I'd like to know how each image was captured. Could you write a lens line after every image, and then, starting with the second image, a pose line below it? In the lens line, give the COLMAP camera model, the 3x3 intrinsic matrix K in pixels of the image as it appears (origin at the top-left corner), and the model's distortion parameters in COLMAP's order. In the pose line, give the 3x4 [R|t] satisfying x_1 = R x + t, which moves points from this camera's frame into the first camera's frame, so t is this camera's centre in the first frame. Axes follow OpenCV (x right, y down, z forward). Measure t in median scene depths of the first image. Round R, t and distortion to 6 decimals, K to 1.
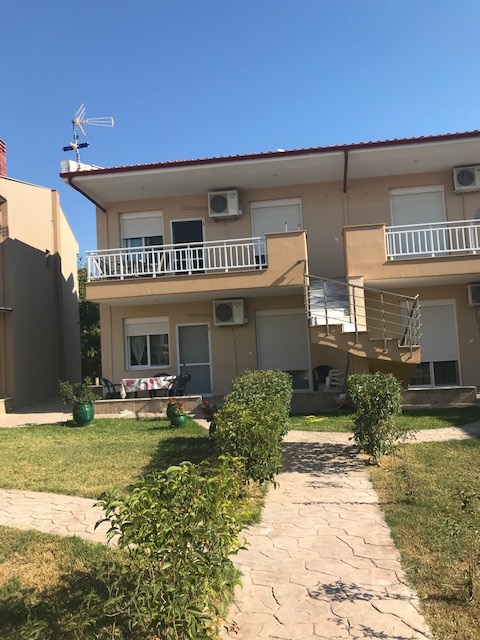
lens RADIAL K [[516.4, 0, 239.6], [0, 516.4, 308.8], [0, 0, 1]] dist [0.011479, 0.002161]
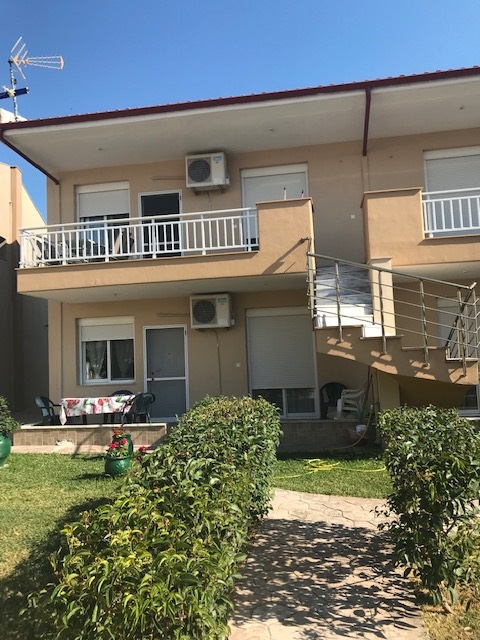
lens RADIAL K [[520.5, 0, 240.0], [0, 520.5, 320.0], [0, 0, 1]] dist [0.002517, 0.001103]
pose [[0.999759, 0.008402, -0.020290, 0.042310], [-0.008283, 0.999948, 0.005936, 0.016344], [0.020339, -0.005766, 0.999777, 0.256158]]
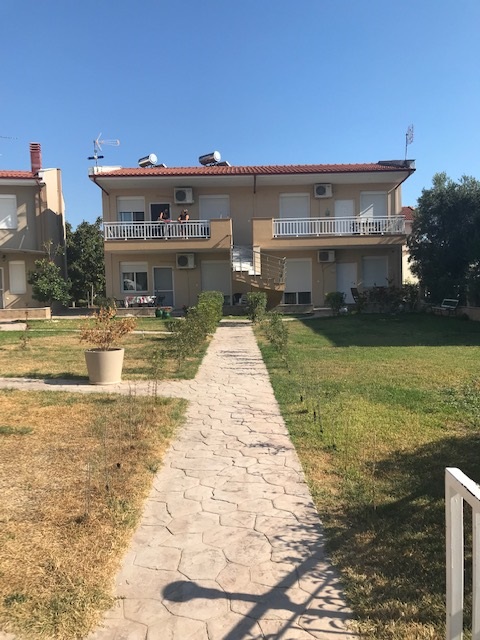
lens RADIAL K [[521.4, 0, 240.6], [0, 521.4, 283.3], [0, 0, 1]] dist [0.001815, 0.000250]
pose [[0.986366, 0.029573, 0.161887, -0.129712], [-0.040754, 0.996975, 0.066185, -0.044656], [-0.159440, -0.071880, 0.984587, -0.818660]]
